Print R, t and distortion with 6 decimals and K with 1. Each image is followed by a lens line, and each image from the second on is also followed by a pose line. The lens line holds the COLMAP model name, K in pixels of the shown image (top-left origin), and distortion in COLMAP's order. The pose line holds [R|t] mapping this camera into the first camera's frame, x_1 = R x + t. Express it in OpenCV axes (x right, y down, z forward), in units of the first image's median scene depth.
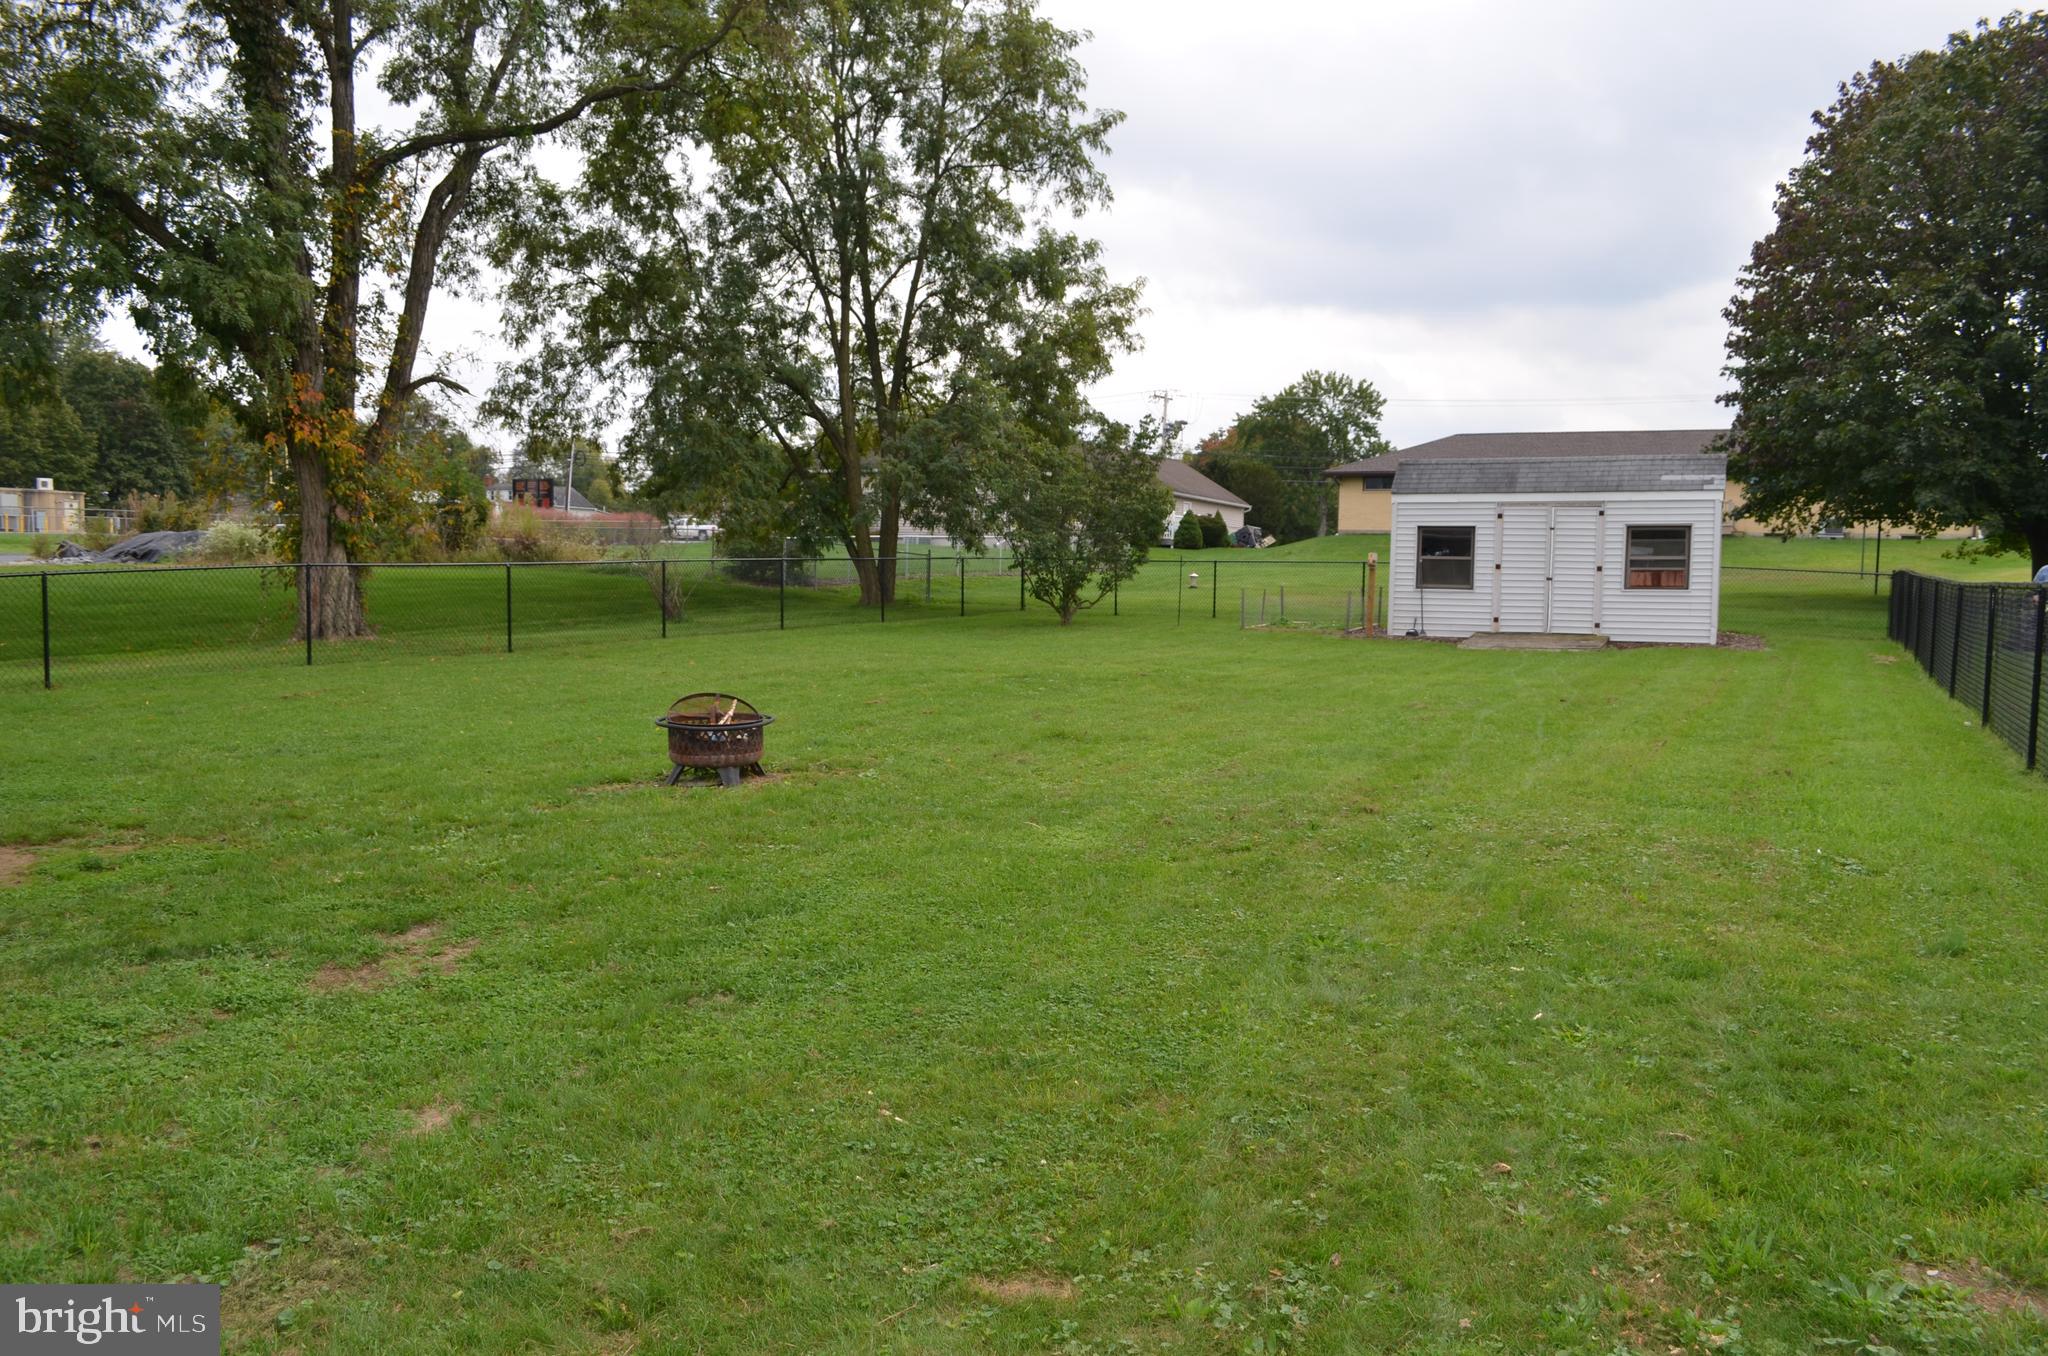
lens RADIAL K [[1595.0, 0, 1037.4], [0, 1595.0, 696.4], [0, 0, 1]] dist [-0.013738, 0.006728]
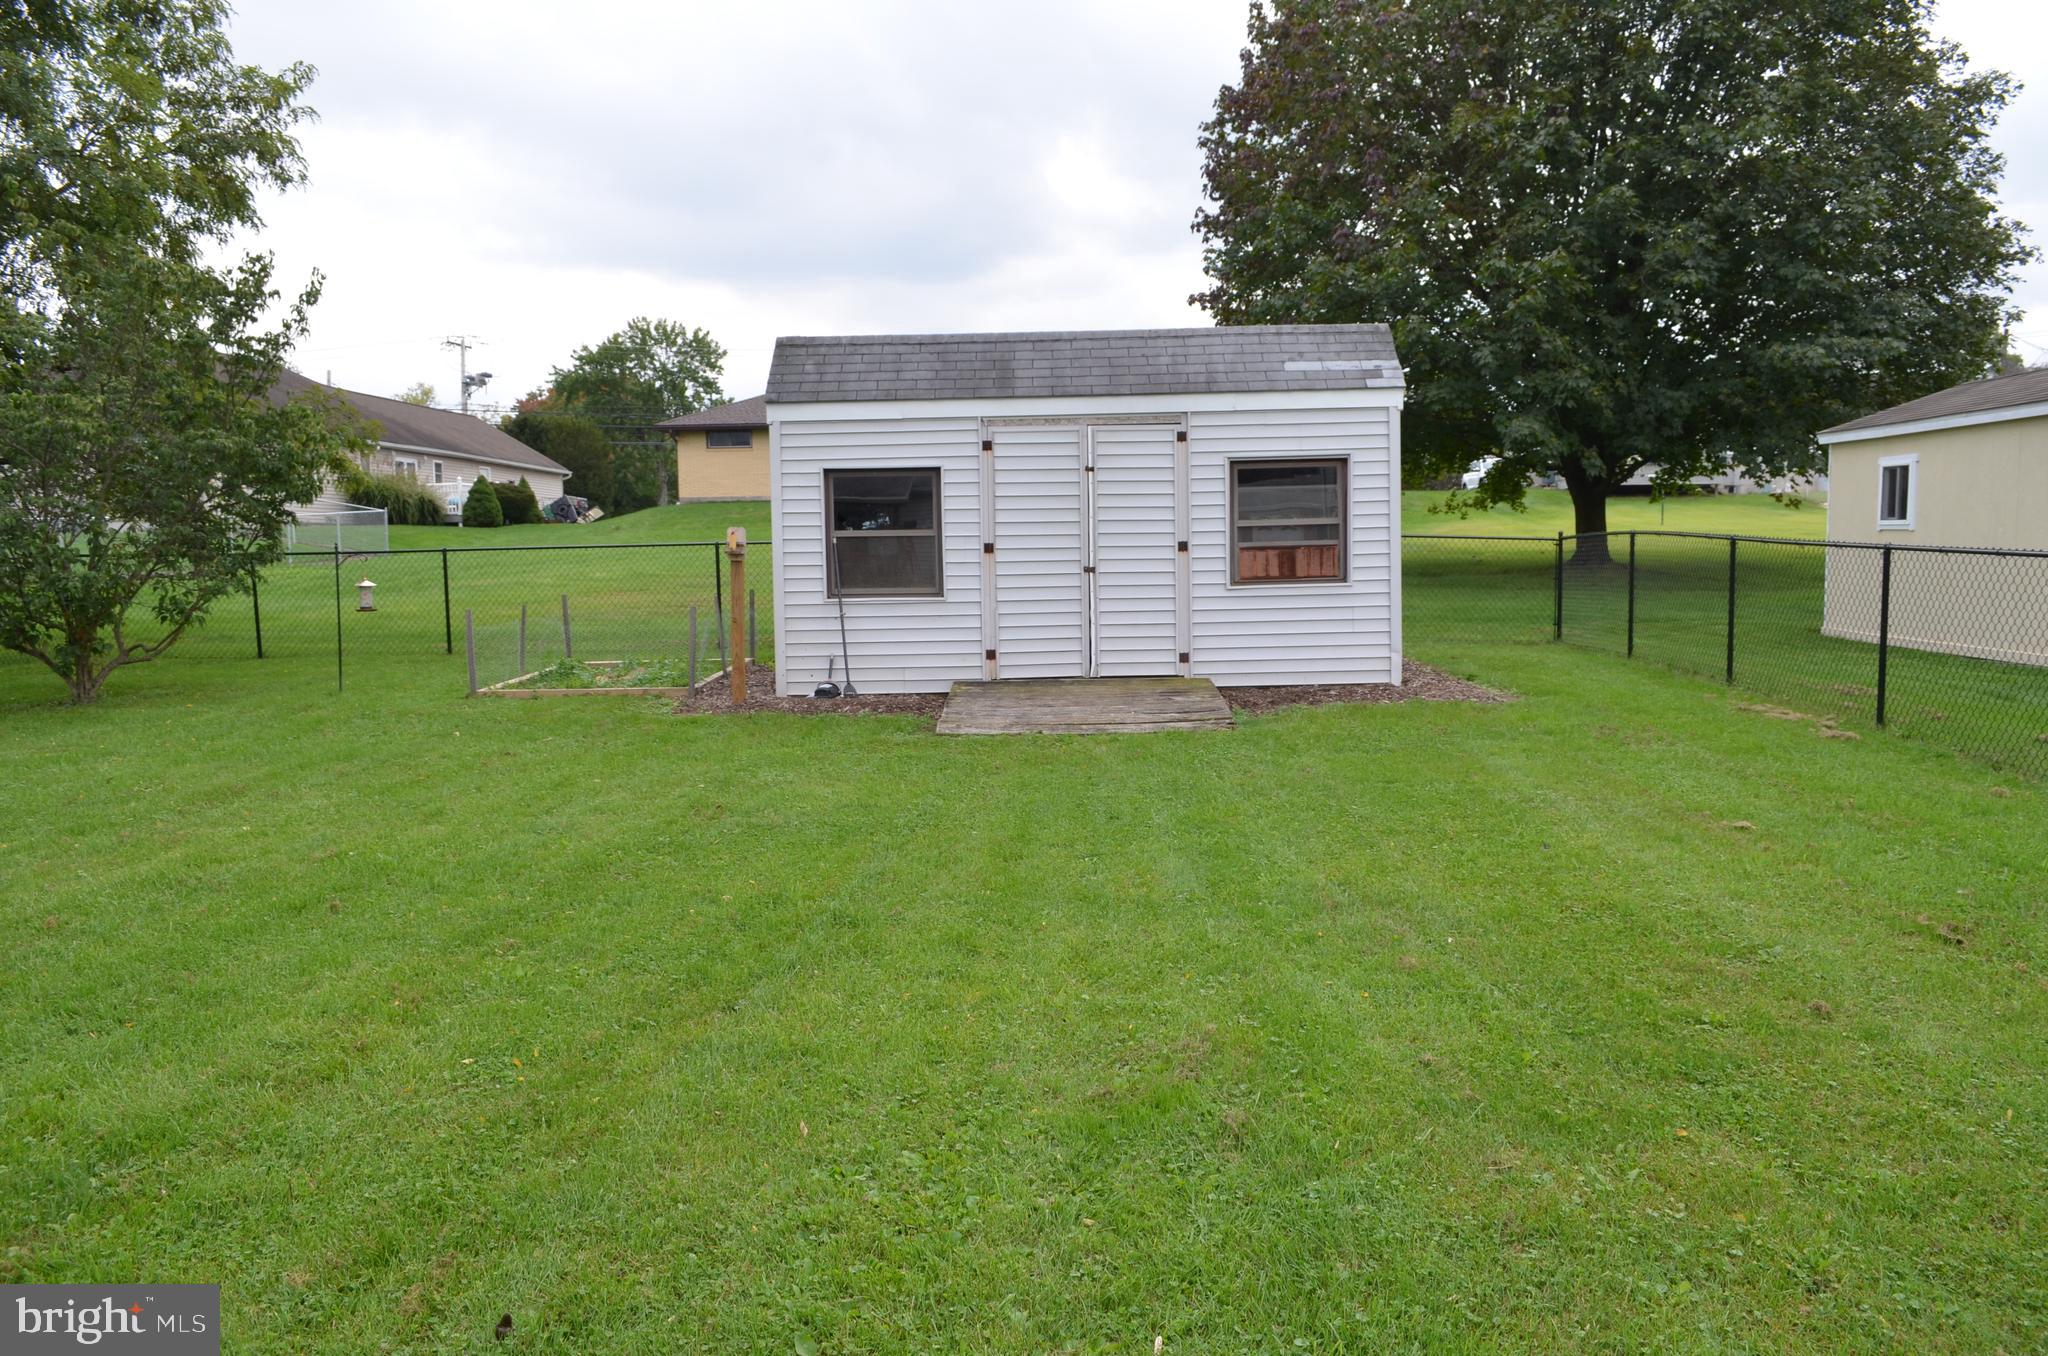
lens RADIAL K [[1595.0, 0, 1037.4], [0, 1595.0, 696.4], [0, 0, 1]] dist [-0.013738, 0.006728]
pose [[0.920131, -0.067575, 0.385738, 0.072909], [0.060926, 0.997708, 0.029451, -0.033066], [-0.386844, -0.003597, 0.922138, 0.361030]]
